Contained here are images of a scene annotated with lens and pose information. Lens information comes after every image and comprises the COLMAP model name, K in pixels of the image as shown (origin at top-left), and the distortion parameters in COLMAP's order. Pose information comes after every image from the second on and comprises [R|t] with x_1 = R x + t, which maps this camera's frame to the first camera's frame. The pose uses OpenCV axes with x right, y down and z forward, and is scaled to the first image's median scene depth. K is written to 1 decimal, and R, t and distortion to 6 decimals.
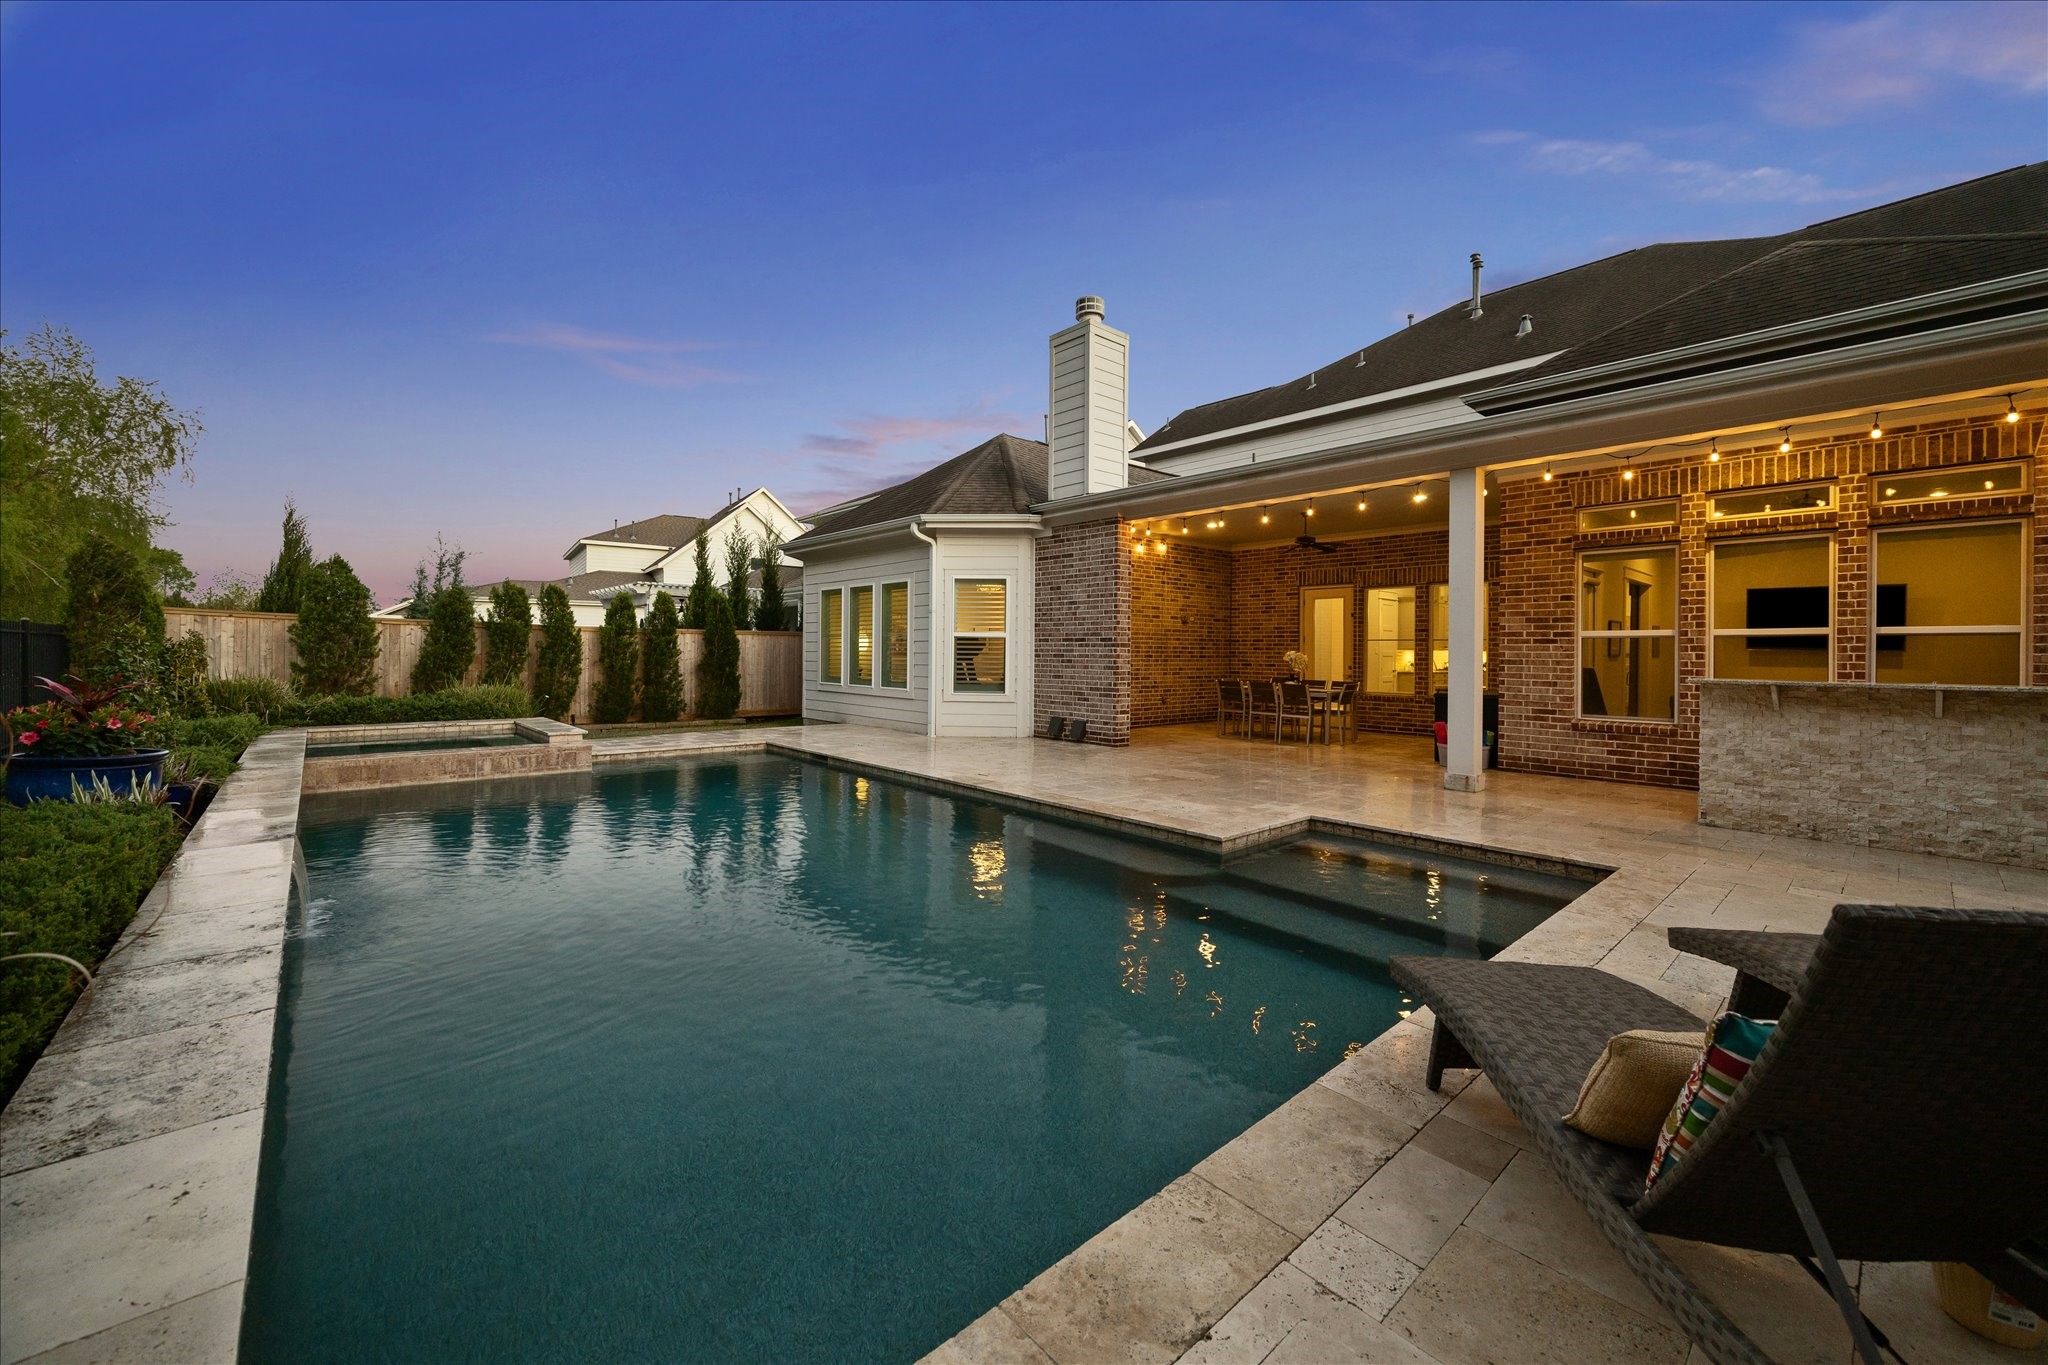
lens RADIAL K [[799.1, 0, 1037.8], [0, 799.1, 659.7], [0, 0, 1]] dist [-0.000296, 0.000010]
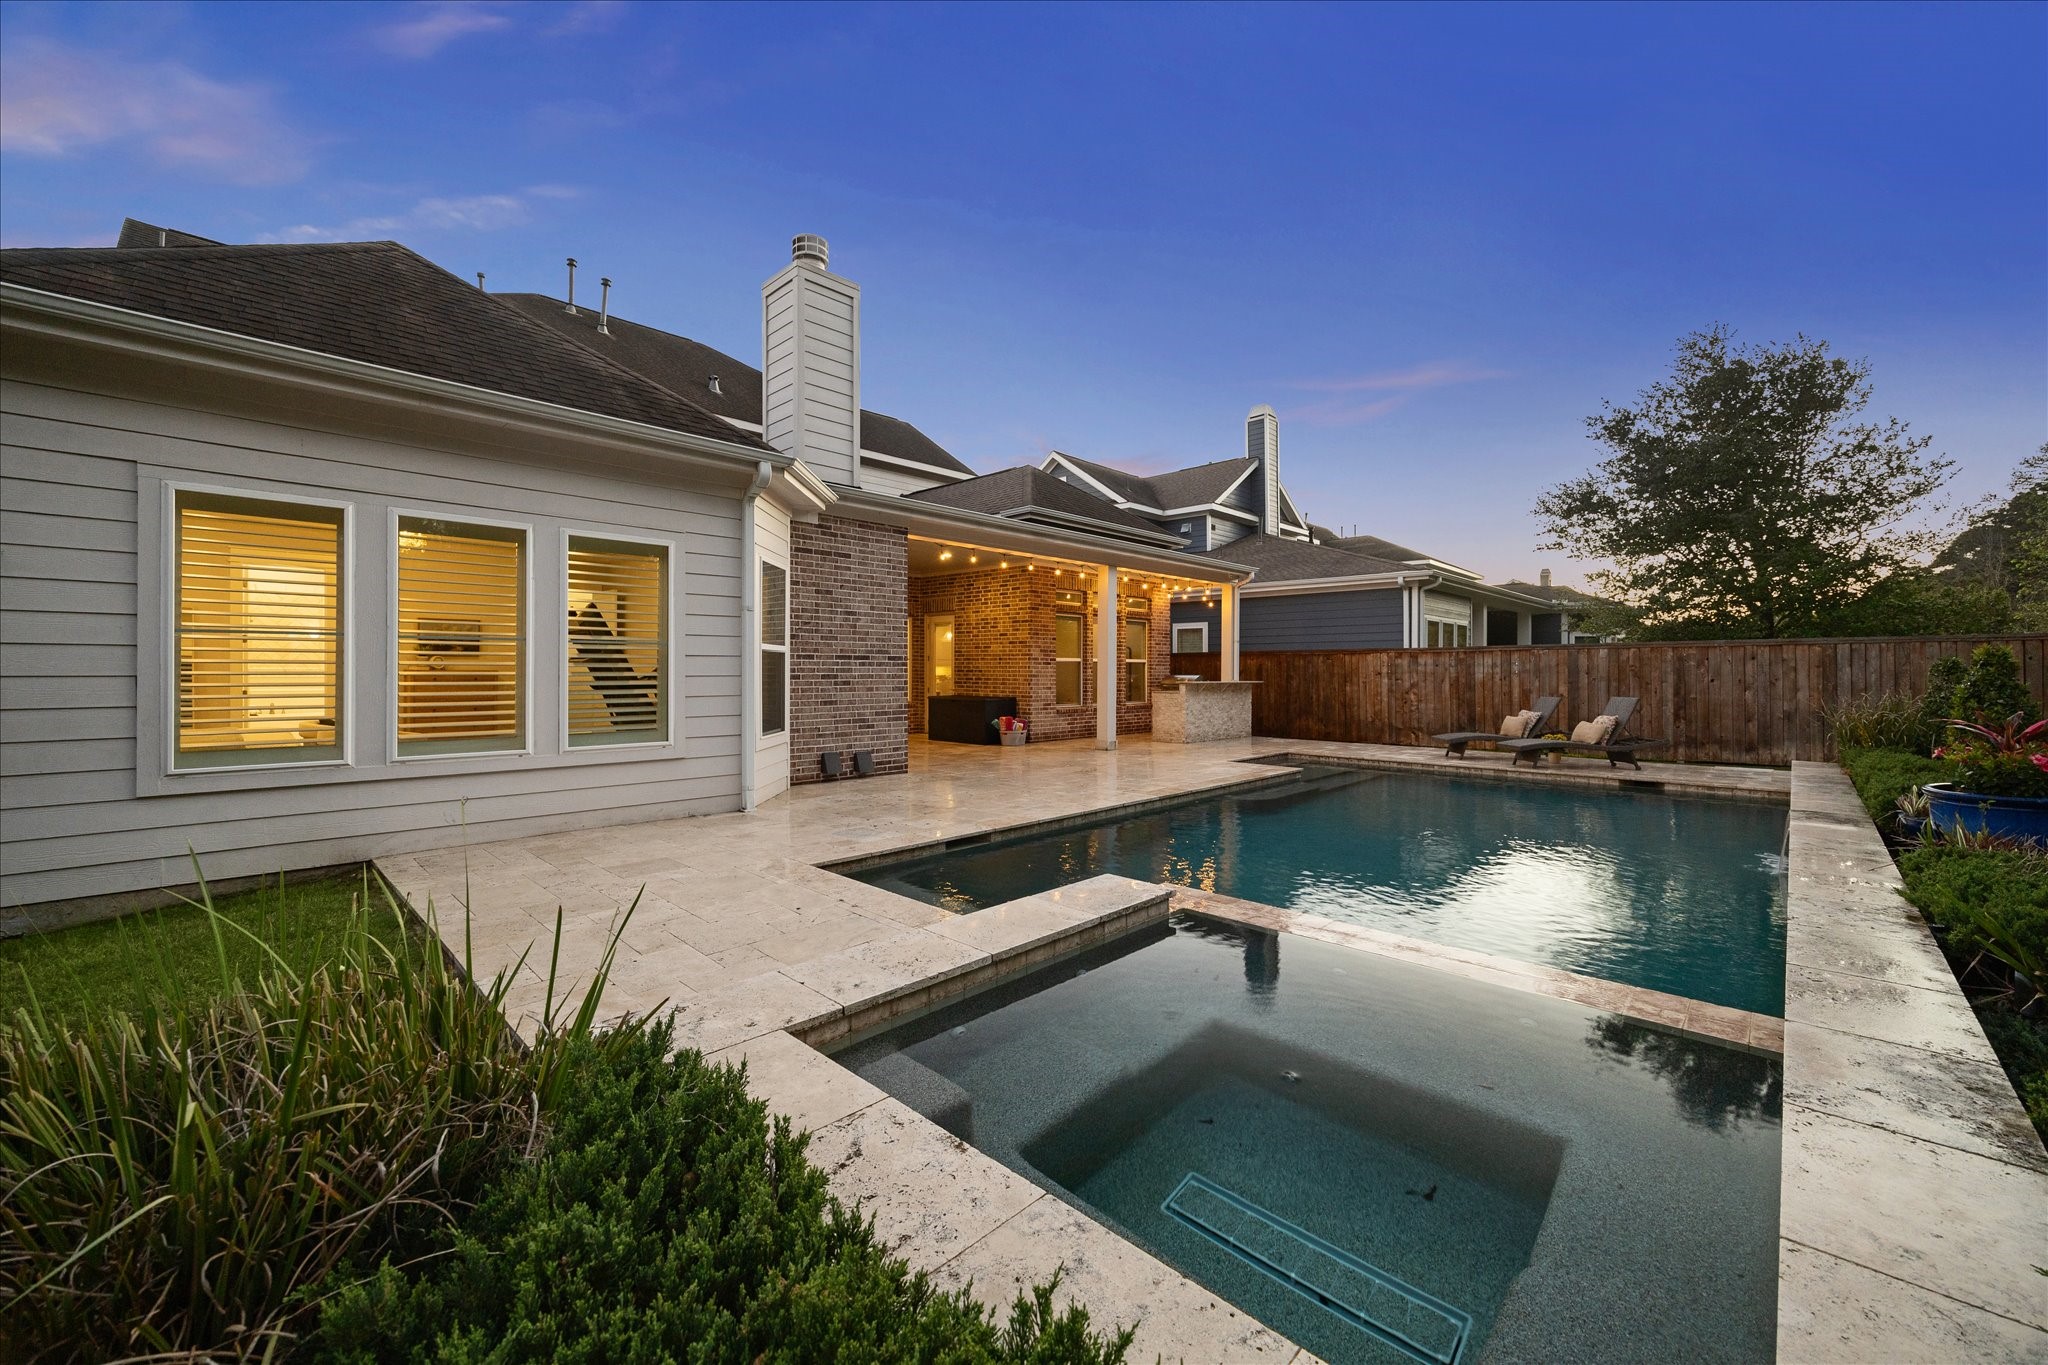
lens RADIAL K [[799.1, 0, 1037.8], [0, 799.1, 659.7], [0, 0, 1]] dist [-0.000296, 0.000010]
pose [[-0.073788, 0.003975, 0.997266, -0.811076], [0.003424, 0.999987, -0.003732, -0.018772], [-0.997268, 0.003139, -0.073801, 0.871863]]
